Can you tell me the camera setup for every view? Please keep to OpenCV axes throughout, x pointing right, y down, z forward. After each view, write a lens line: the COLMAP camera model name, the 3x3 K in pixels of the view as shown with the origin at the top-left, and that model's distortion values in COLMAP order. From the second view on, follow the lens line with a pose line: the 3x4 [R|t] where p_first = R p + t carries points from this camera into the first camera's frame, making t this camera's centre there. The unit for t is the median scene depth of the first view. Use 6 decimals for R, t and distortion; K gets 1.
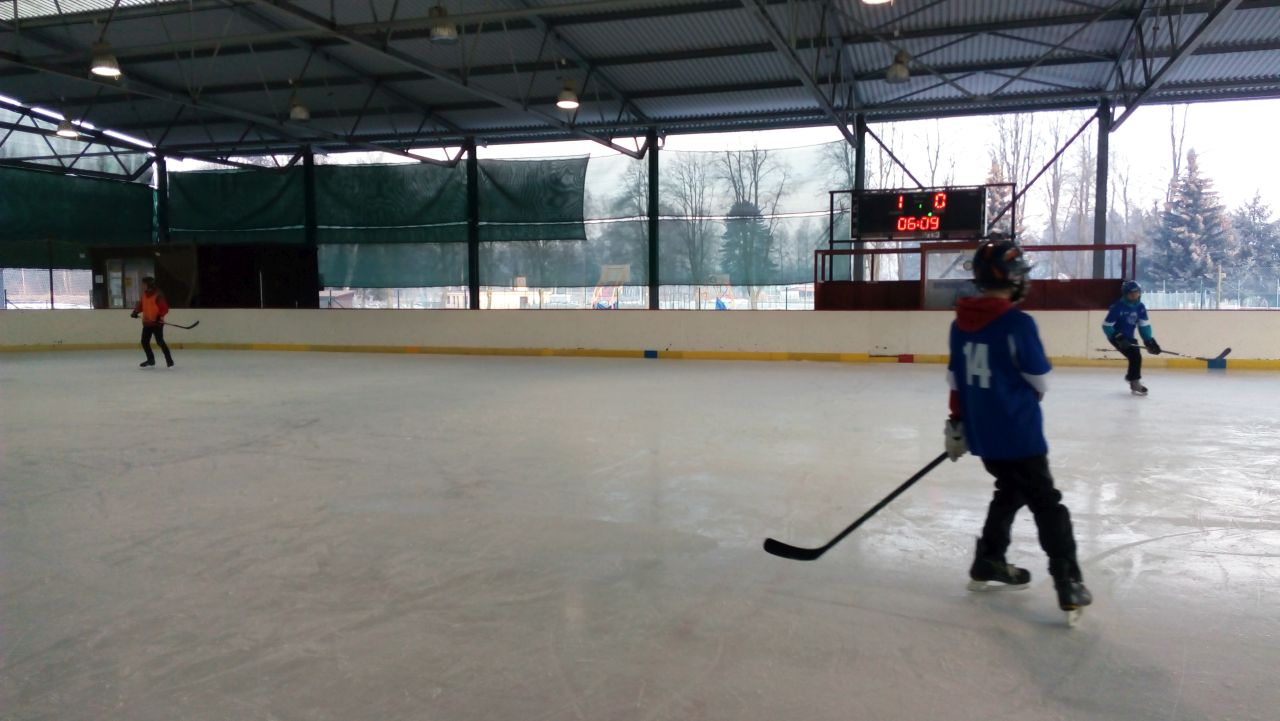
lens RADIAL K [[944.4, 0, 657.0], [0, 944.4, 357.7], [0, 0, 1]] dist [0.118054, -0.156870]
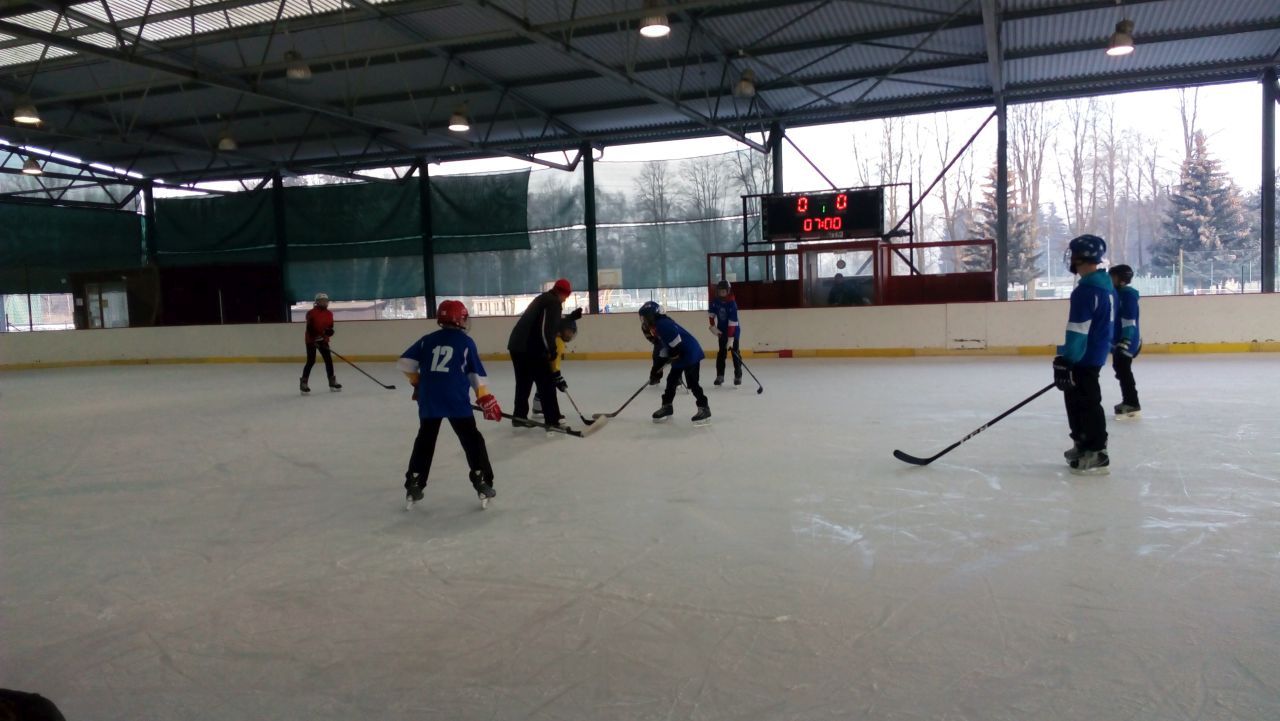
lens RADIAL K [[944.4, 0, 657.0], [0, 944.4, 357.7], [0, 0, 1]] dist [0.118054, -0.156870]
pose [[0.997938, -0.029696, -0.056908, 0.130409], [0.029696, 0.999559, -0.000849, 0.001392], [0.056908, -0.000842, 0.998379, -0.046337]]
